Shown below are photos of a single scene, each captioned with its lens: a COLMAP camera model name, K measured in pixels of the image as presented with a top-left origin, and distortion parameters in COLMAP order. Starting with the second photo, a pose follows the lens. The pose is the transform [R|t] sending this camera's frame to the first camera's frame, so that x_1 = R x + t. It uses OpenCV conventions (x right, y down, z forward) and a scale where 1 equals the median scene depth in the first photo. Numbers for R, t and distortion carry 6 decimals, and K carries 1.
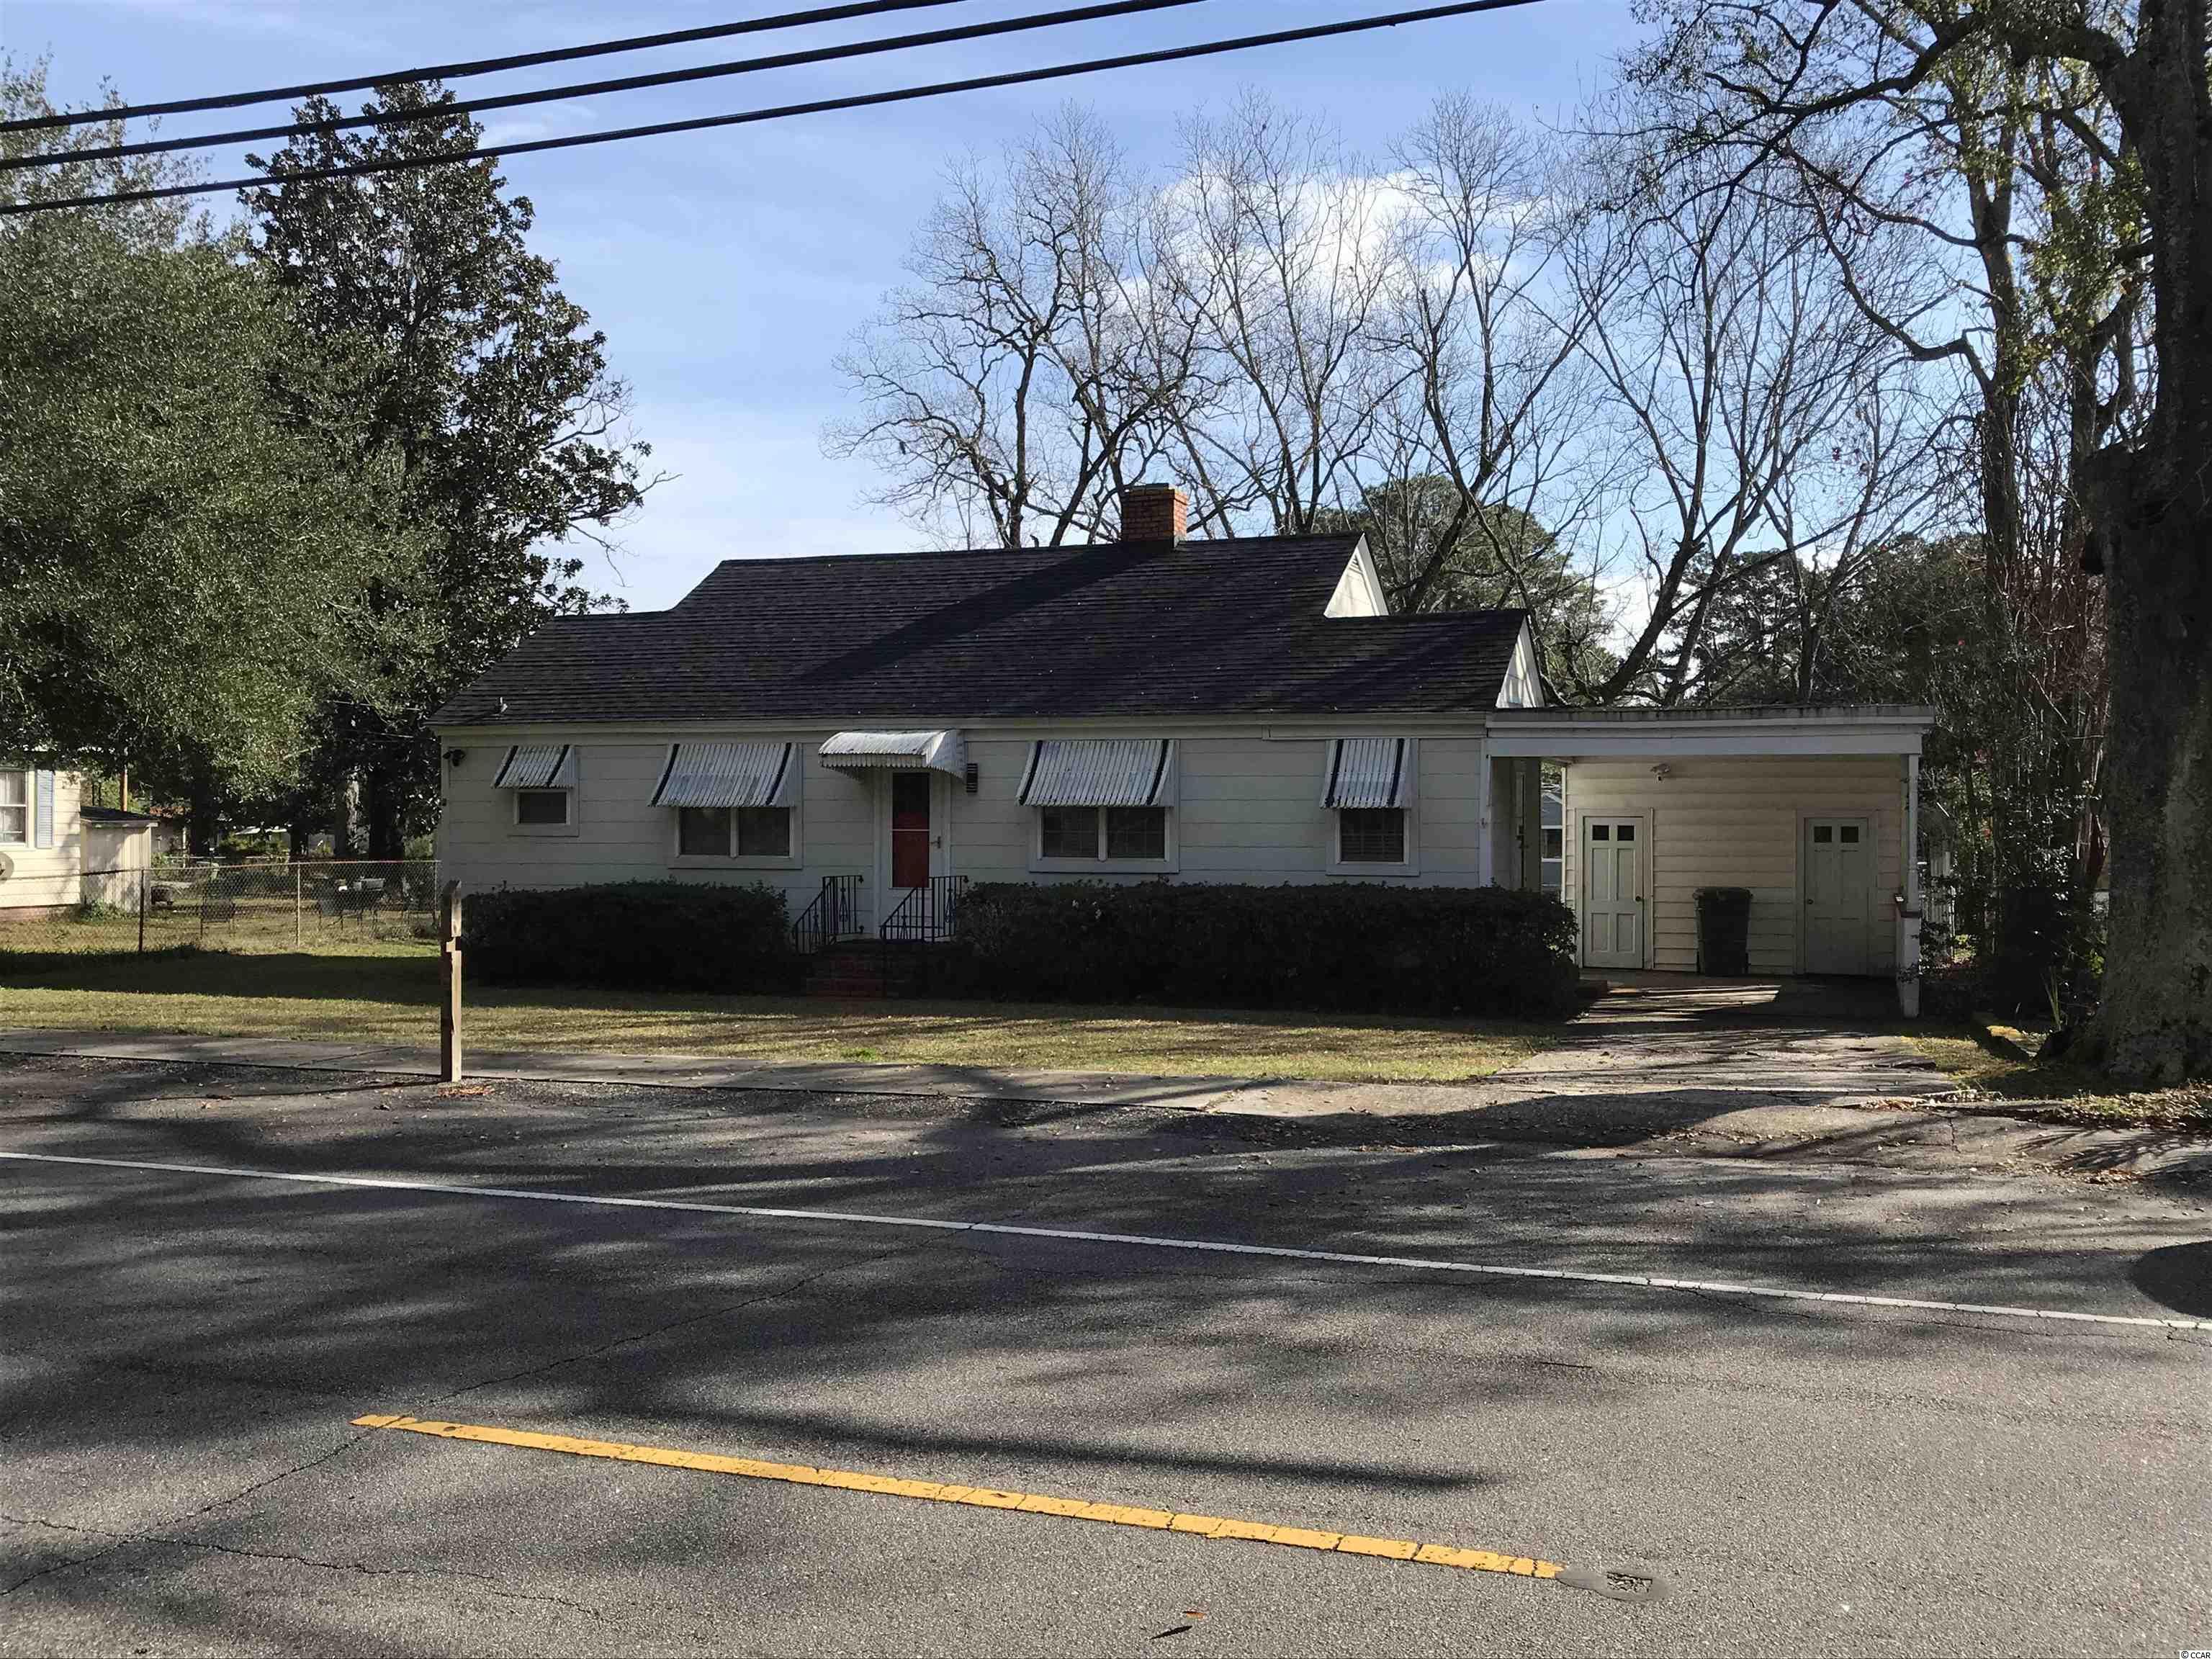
lens RADIAL K [[2102.0, 0, 1105.2], [0, 2102.0, 838.2], [0, 0, 1]] dist [0.135845, 0.000152]
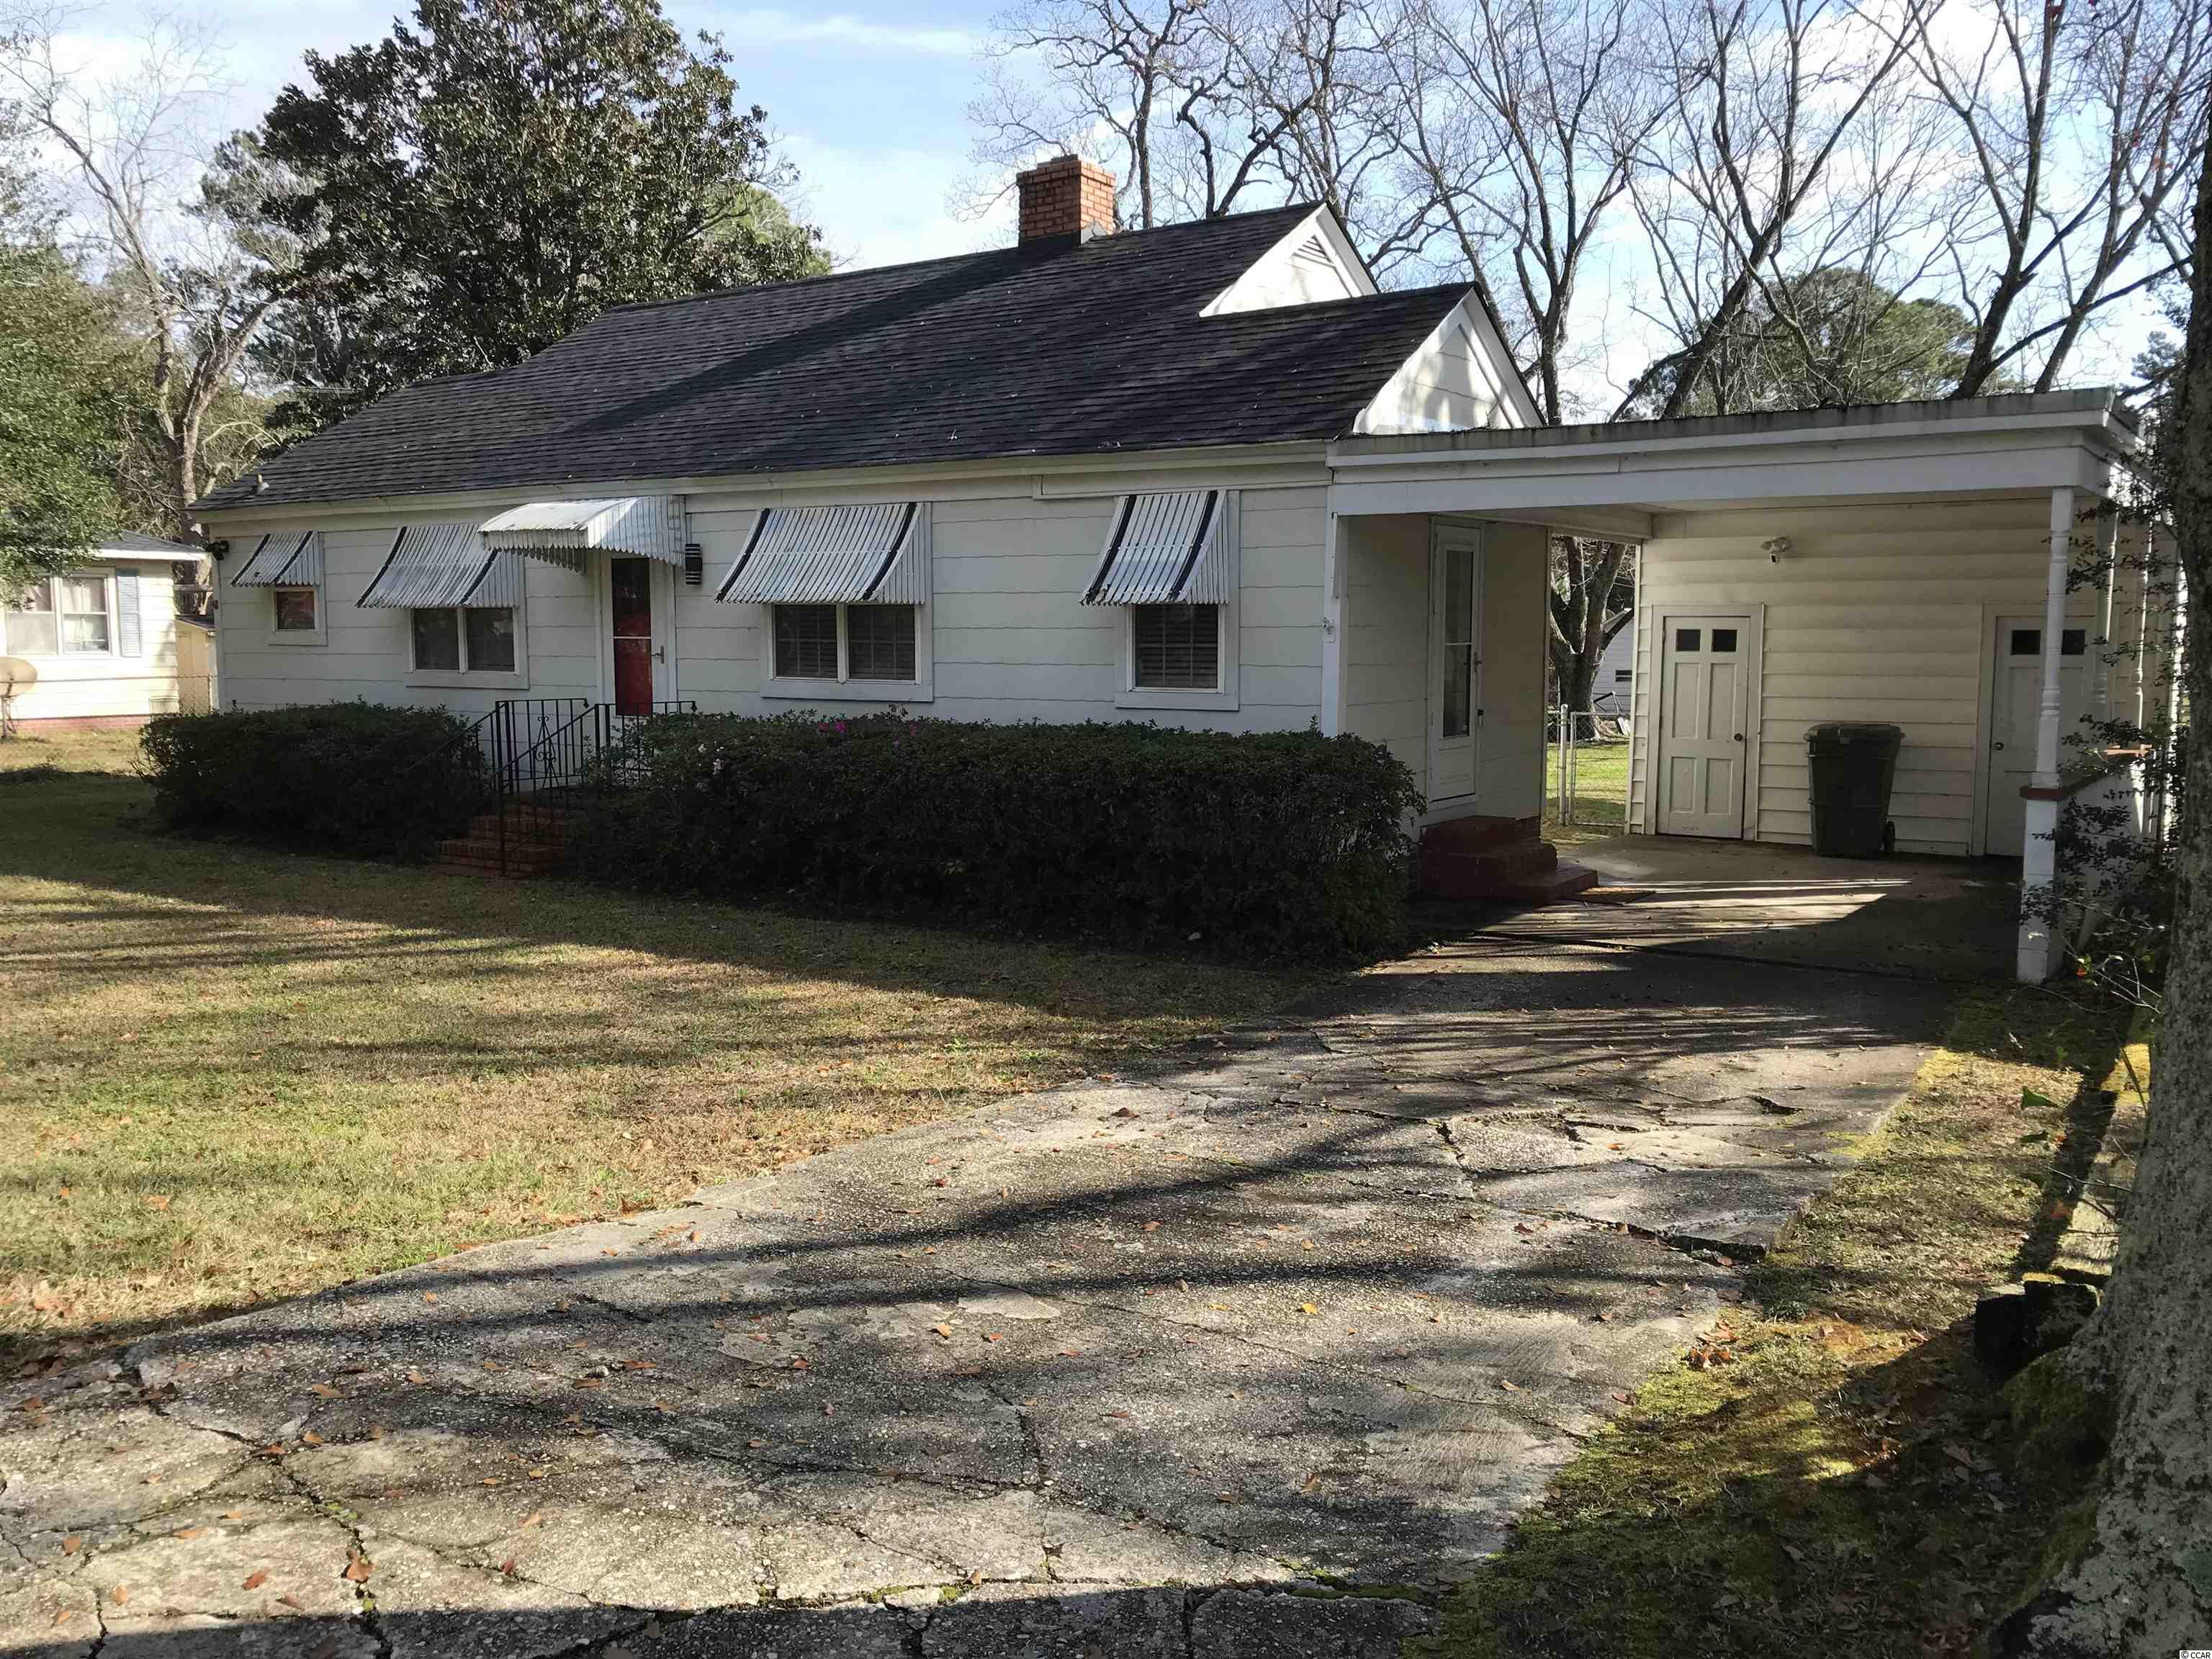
lens RADIAL K [[1805.1, 0, 1106.0], [0, 1805.1, 829.5], [0, 0, 1]] dist [0.004563, 0.013875]
pose [[0.965970, 0.026456, -0.257297, 0.230460], [0.000224, 0.994669, 0.103115, -0.002216], [0.258653, -0.099664, 0.960815, 0.432605]]
